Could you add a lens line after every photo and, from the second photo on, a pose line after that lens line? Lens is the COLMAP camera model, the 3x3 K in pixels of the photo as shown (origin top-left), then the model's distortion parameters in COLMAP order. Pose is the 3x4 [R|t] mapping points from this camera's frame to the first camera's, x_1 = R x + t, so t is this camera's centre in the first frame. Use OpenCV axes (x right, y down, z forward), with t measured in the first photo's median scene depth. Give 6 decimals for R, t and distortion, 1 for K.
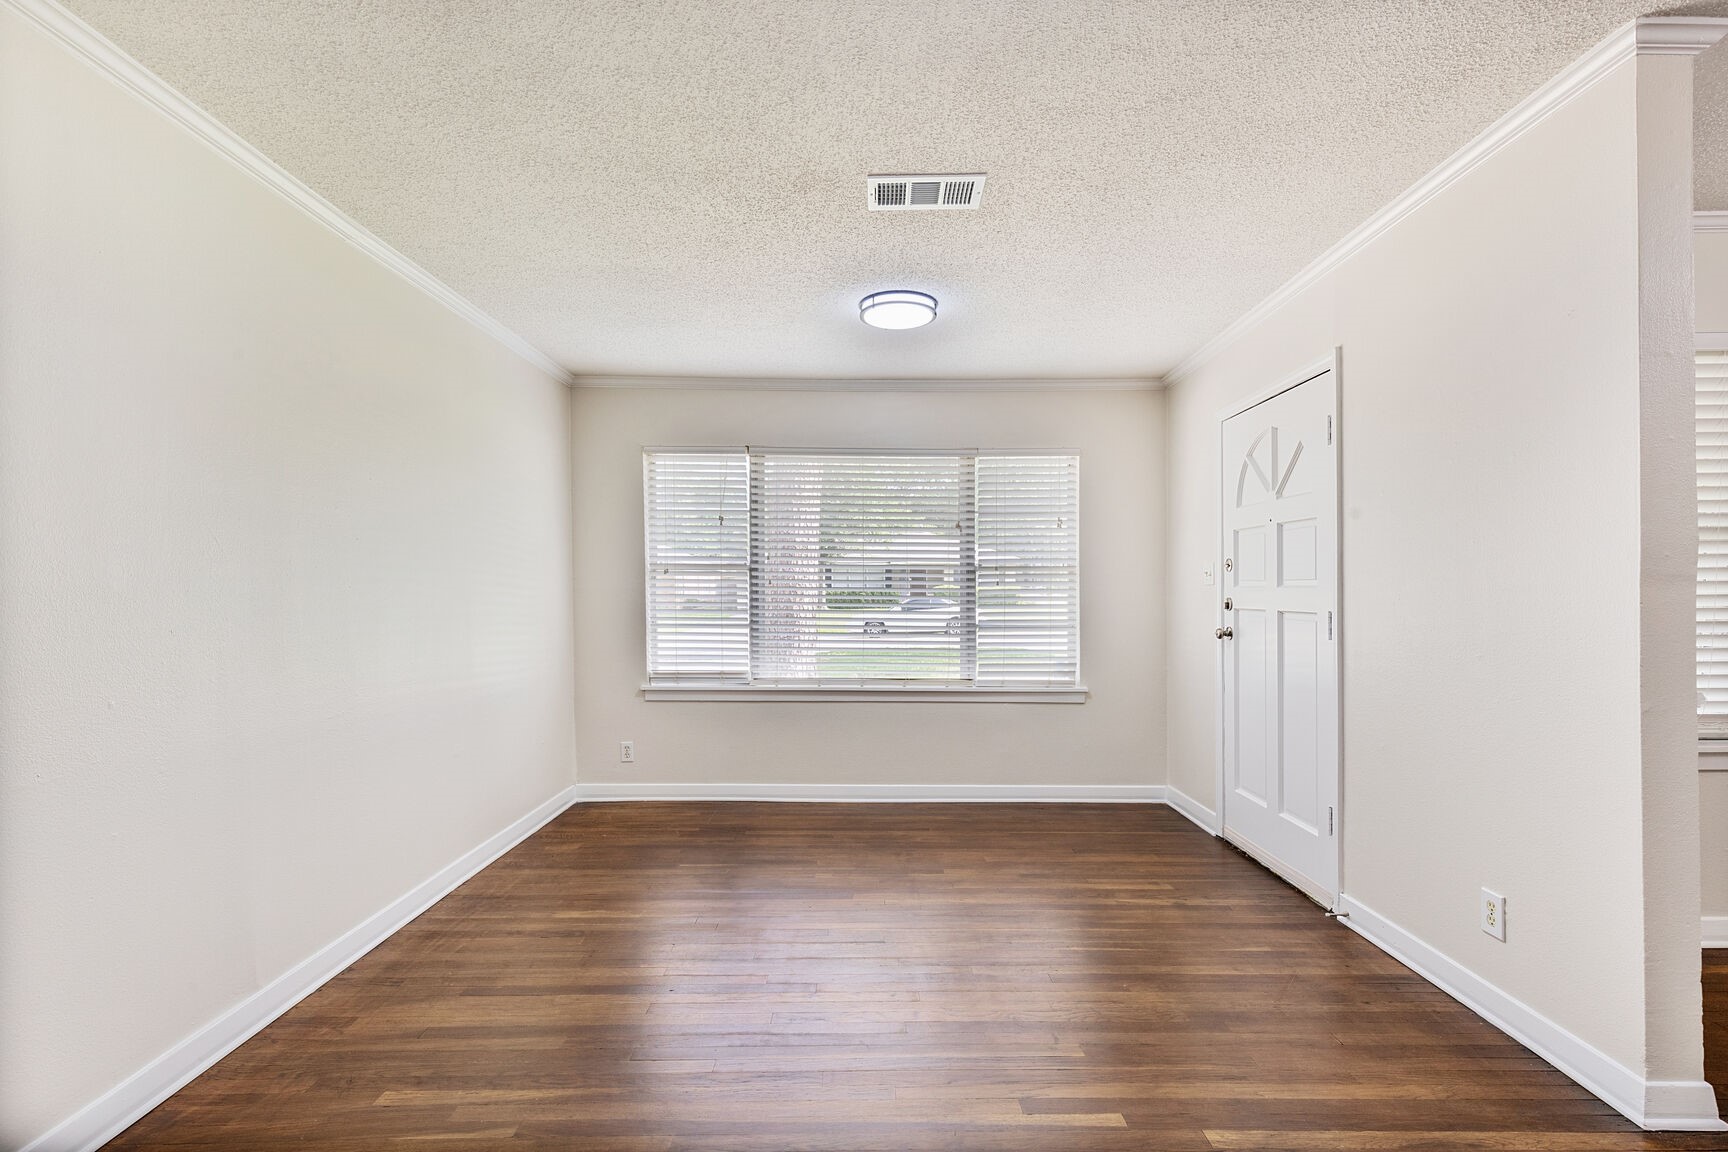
lens RADIAL K [[800.8, 0, 865.6], [0, 800.8, 602.0], [0, 0, 1]] dist [0.003088, -0.000395]
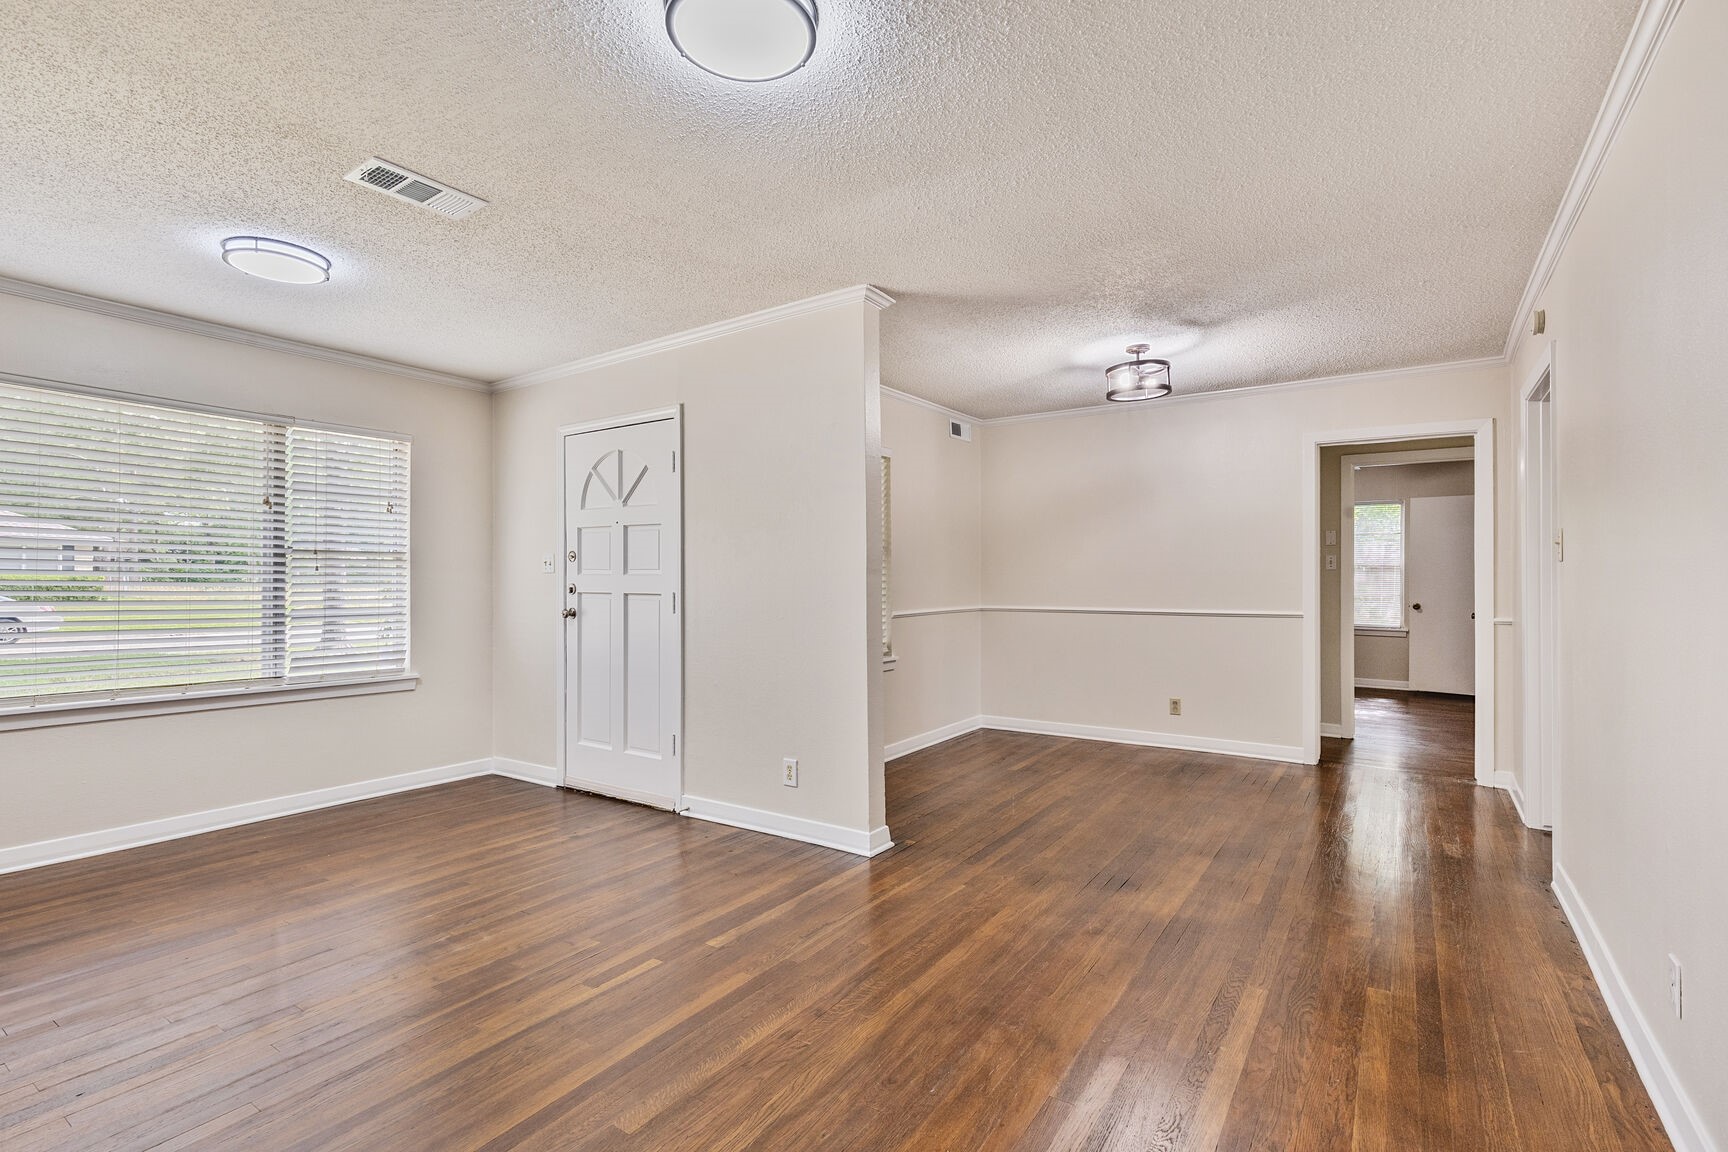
lens RADIAL K [[788.6, 0, 867.9], [0, 788.6, 580.1], [0, 0, 1]] dist [0.000890, -0.000344]
pose [[0.559832, 0.003736, 0.828598, -0.288135], [0.007880, 0.999921, -0.009832, 0.004723], [-0.828569, 0.012034, 0.559758, -0.029874]]
